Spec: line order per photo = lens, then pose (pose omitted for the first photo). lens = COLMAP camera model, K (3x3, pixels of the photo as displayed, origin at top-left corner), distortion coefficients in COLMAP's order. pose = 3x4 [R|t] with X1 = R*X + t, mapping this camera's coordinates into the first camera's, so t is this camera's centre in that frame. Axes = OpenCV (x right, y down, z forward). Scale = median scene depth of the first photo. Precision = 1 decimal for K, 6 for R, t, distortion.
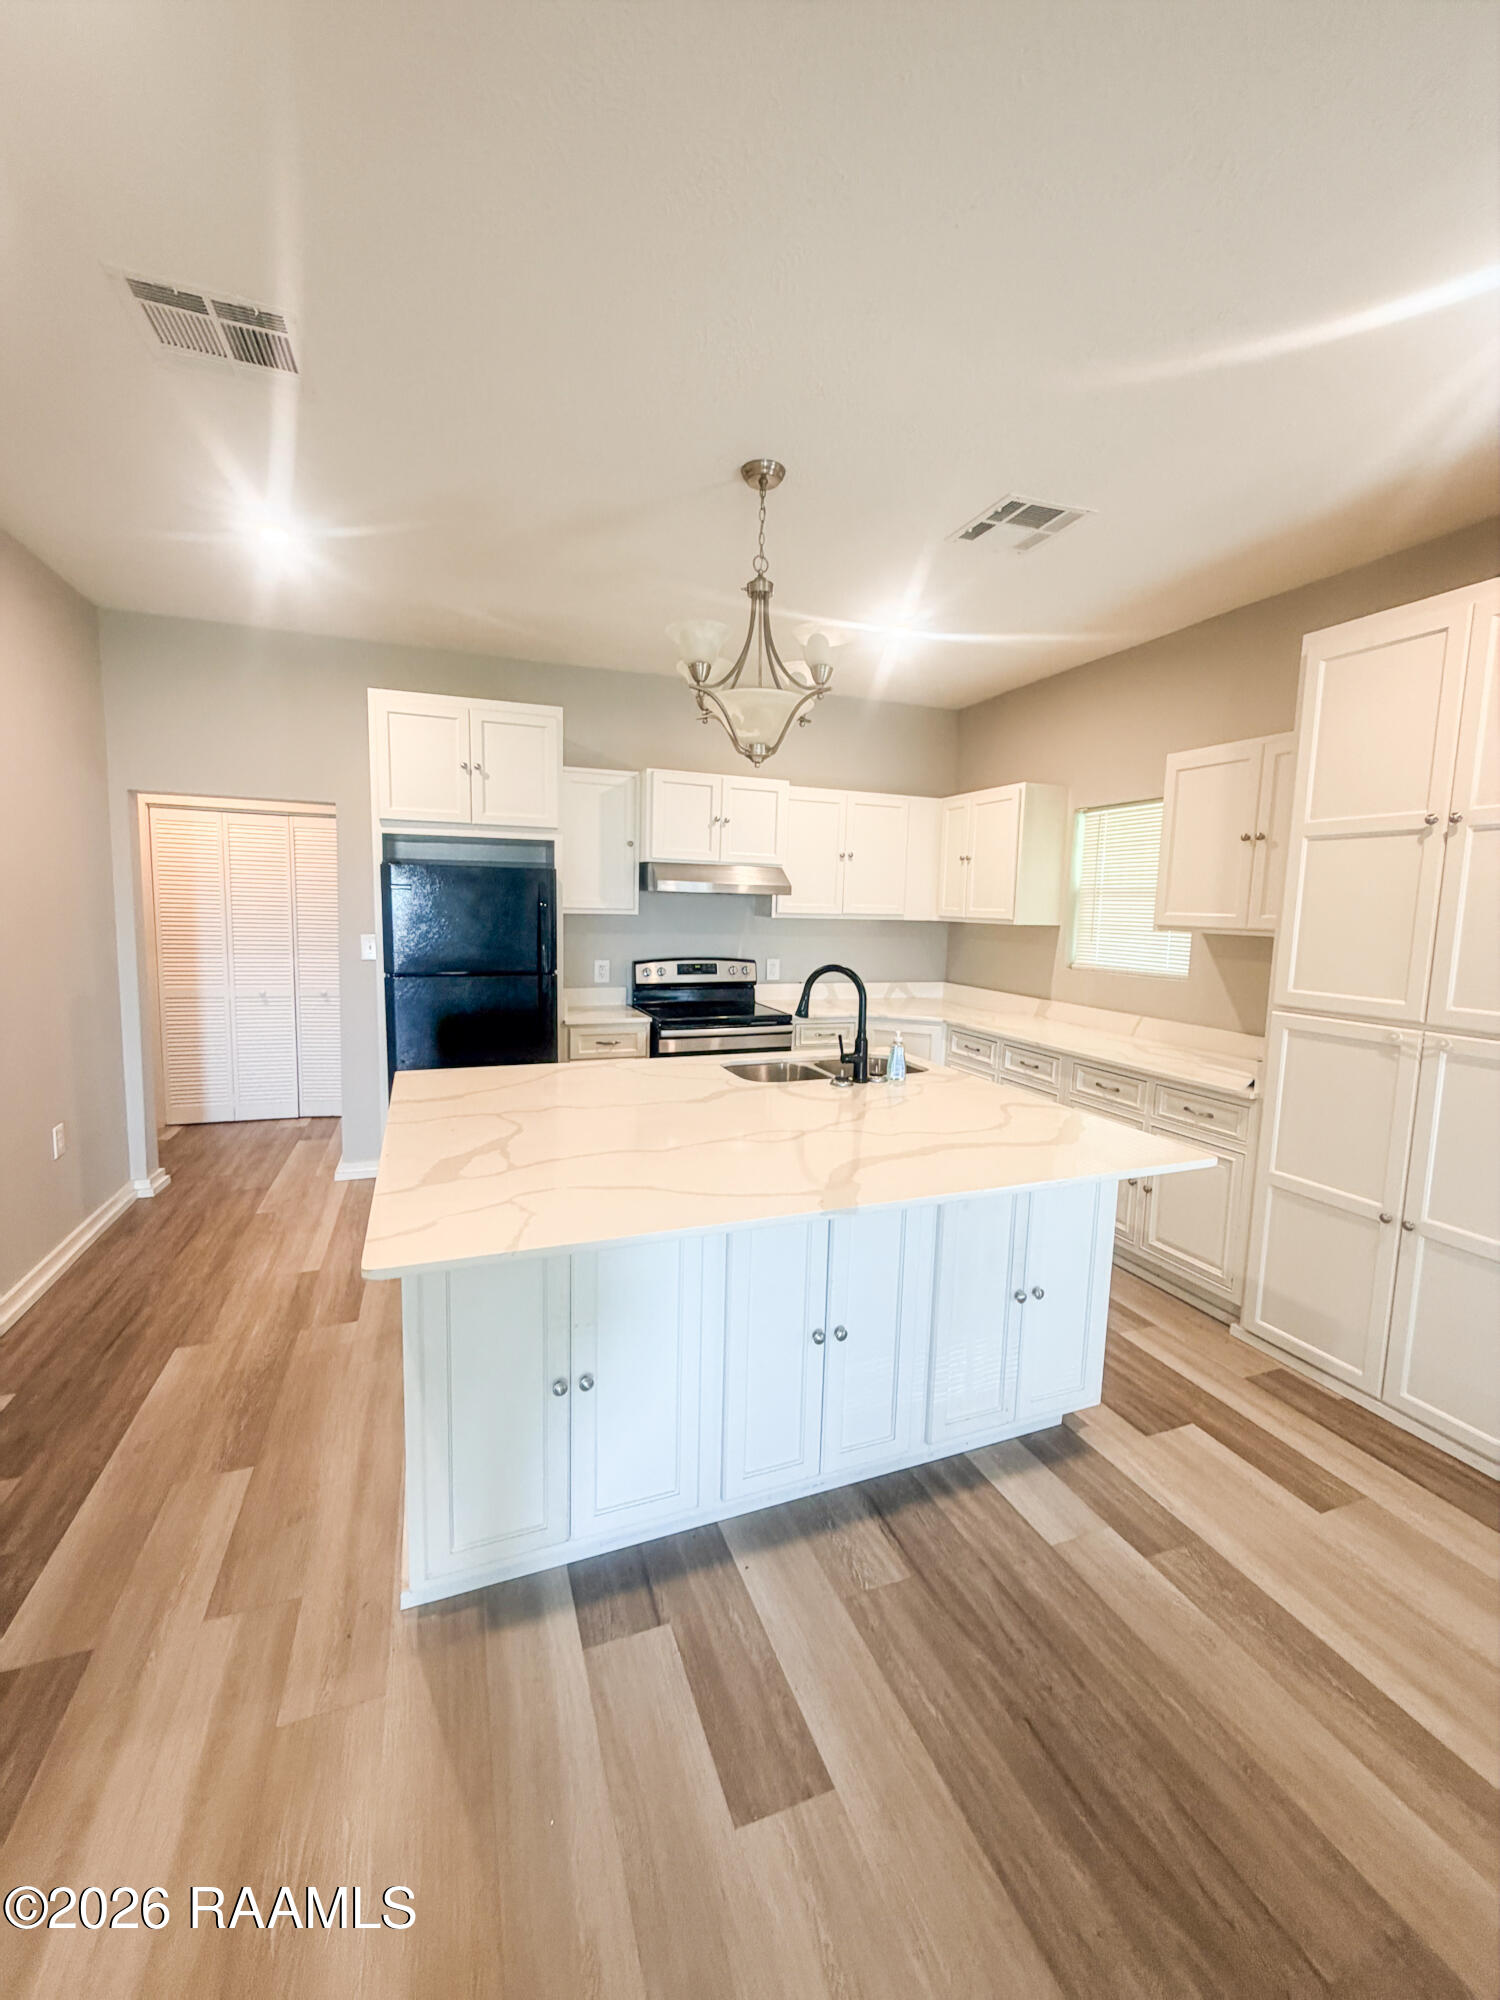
lens RADIAL K [[808.5, 0, 744.2], [0, 808.5, 993.6], [0, 0, 1]] dist [-0.000544, 0.001296]
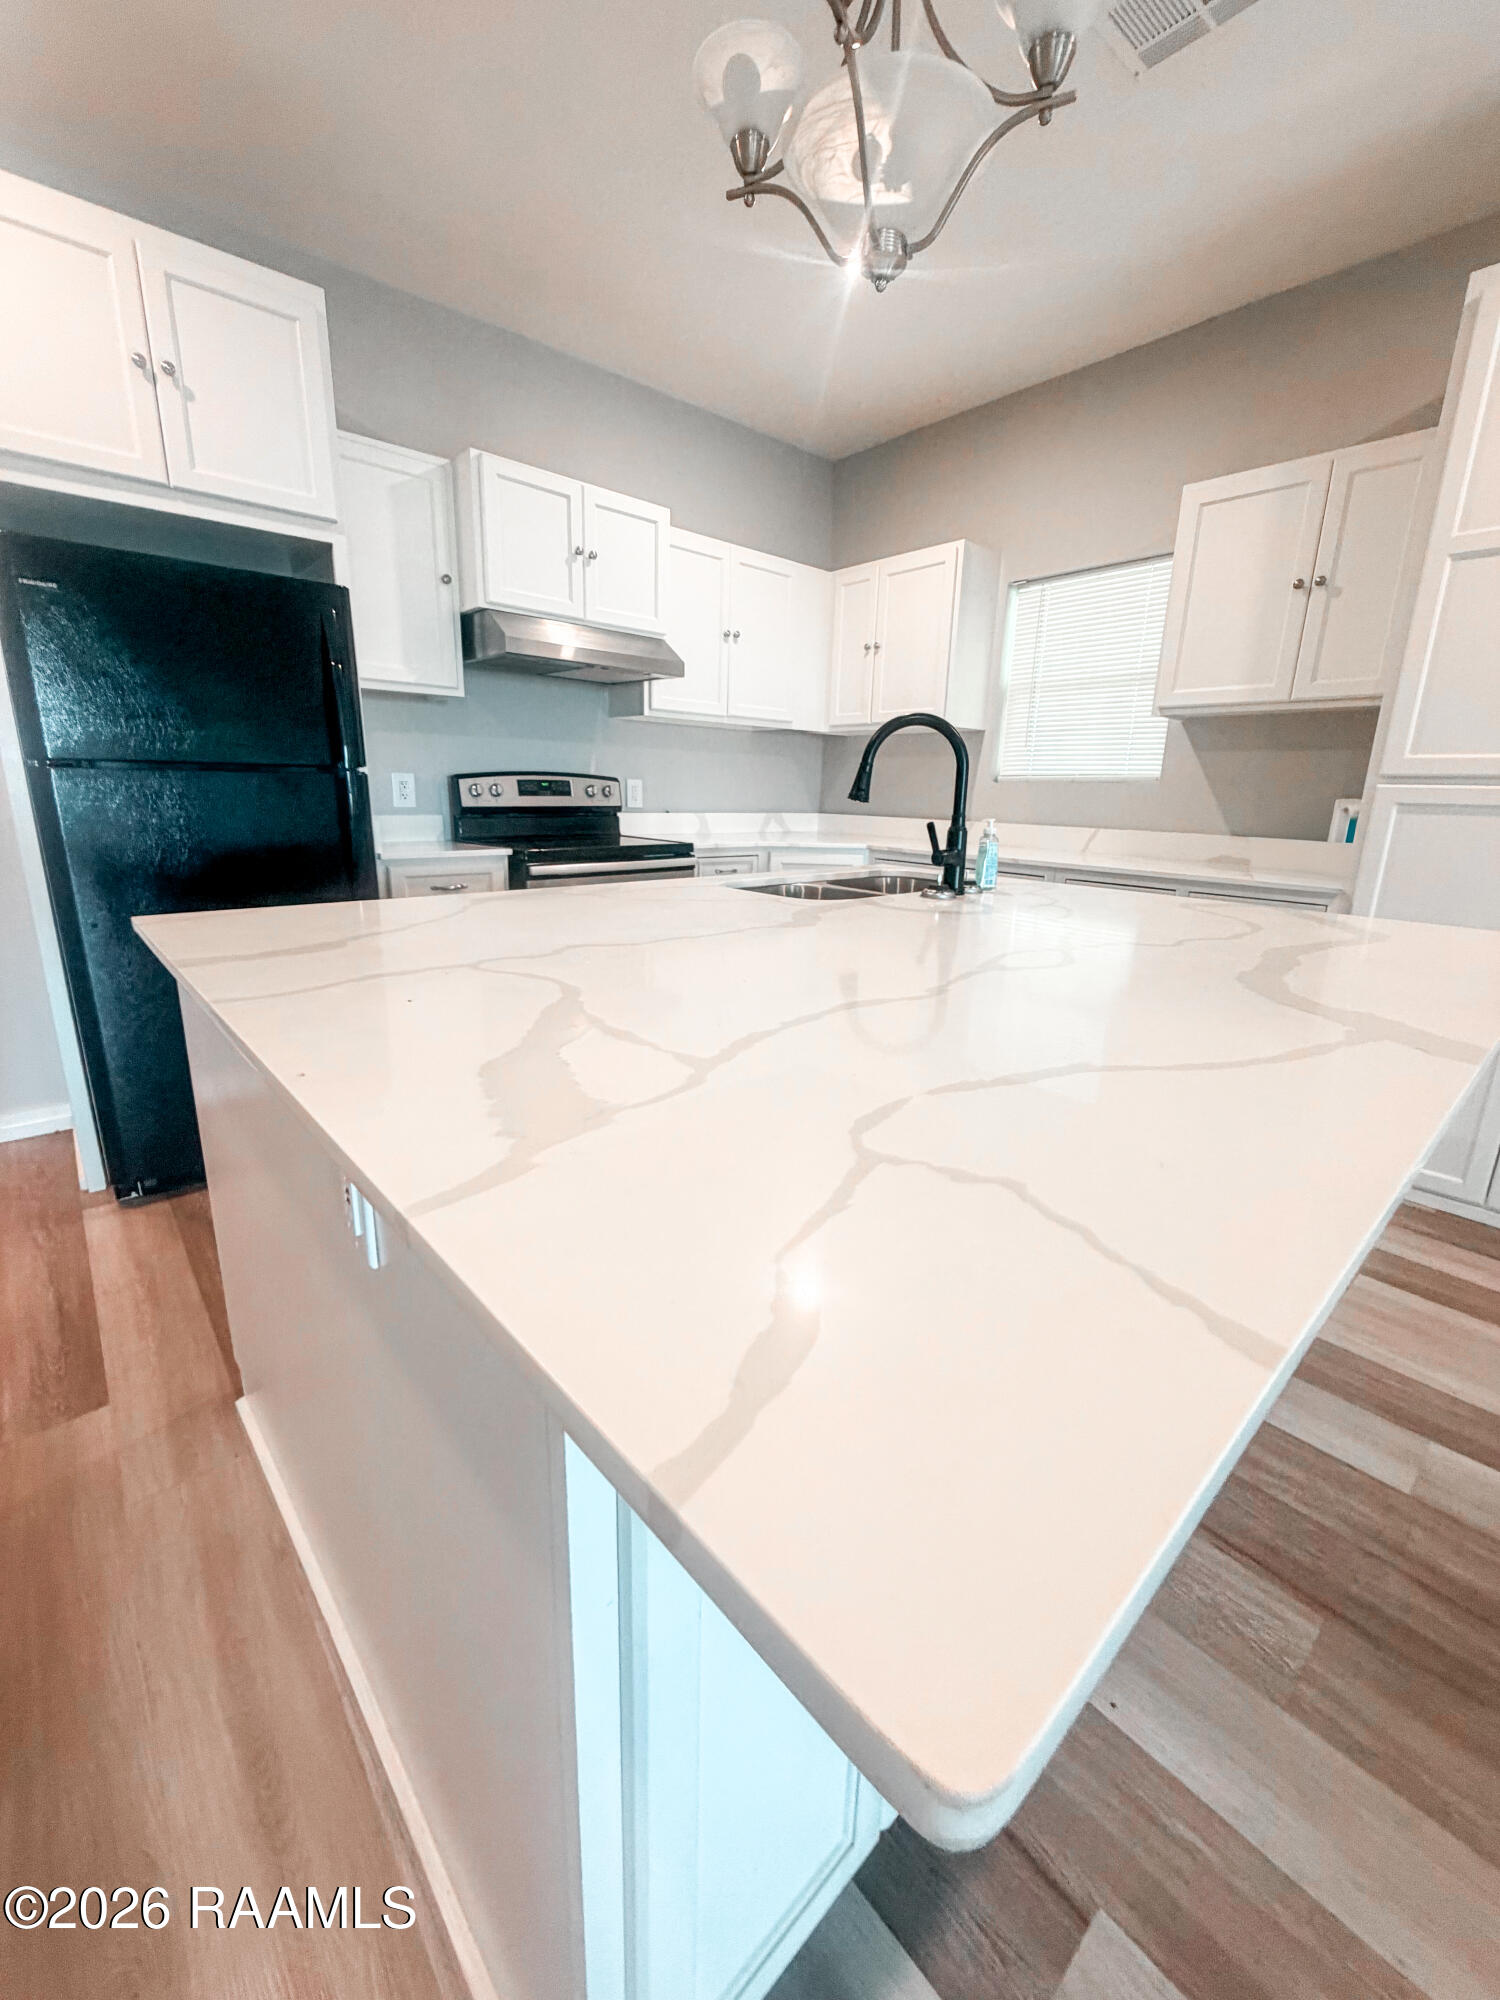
lens RADIAL K [[808.5, 0, 754.2], [0, 808.5, 997.8], [0, 0, 1]] dist [-0.000544, 0.001296]
pose [[0.935470, -0.091194, 0.341437, -0.167633], [0.038583, 0.986712, 0.157829, 0.054525], [-0.351294, -0.134471, 0.926558, 0.278660]]
